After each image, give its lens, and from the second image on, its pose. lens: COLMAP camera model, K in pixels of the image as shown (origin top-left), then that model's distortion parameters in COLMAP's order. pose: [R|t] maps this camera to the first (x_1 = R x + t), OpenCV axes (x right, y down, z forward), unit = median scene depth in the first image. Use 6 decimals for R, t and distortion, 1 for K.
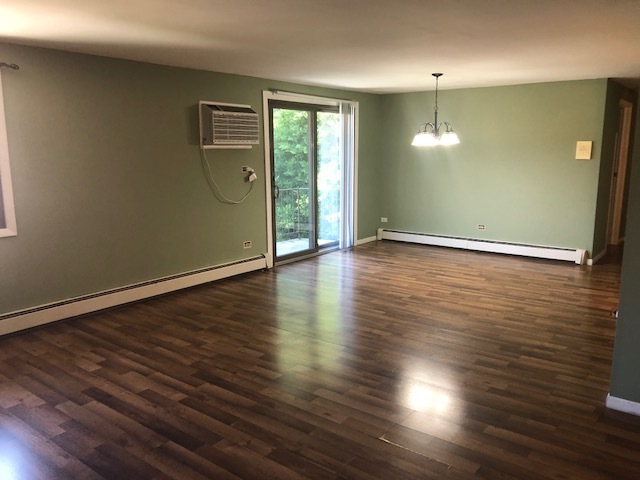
lens RADIAL K [[534.8, 0, 328.1], [0, 534.8, 236.4], [0, 0, 1]] dist [0.102255, -0.174362]
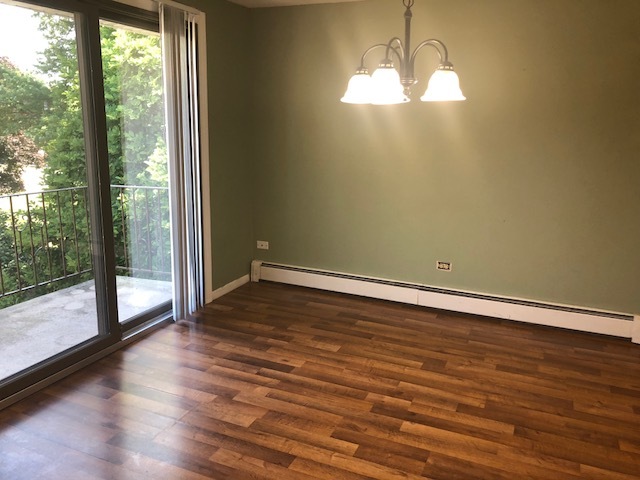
lens RADIAL K [[534.8, 0, 328.1], [0, 534.8, 236.4], [0, 0, 1]] dist [0.102255, -0.174362]
pose [[0.970165, -0.030405, 0.240531, 0.052608], [0.017344, 0.998267, 0.056234, -0.097287], [-0.241824, -0.050384, 0.969011, 0.627403]]
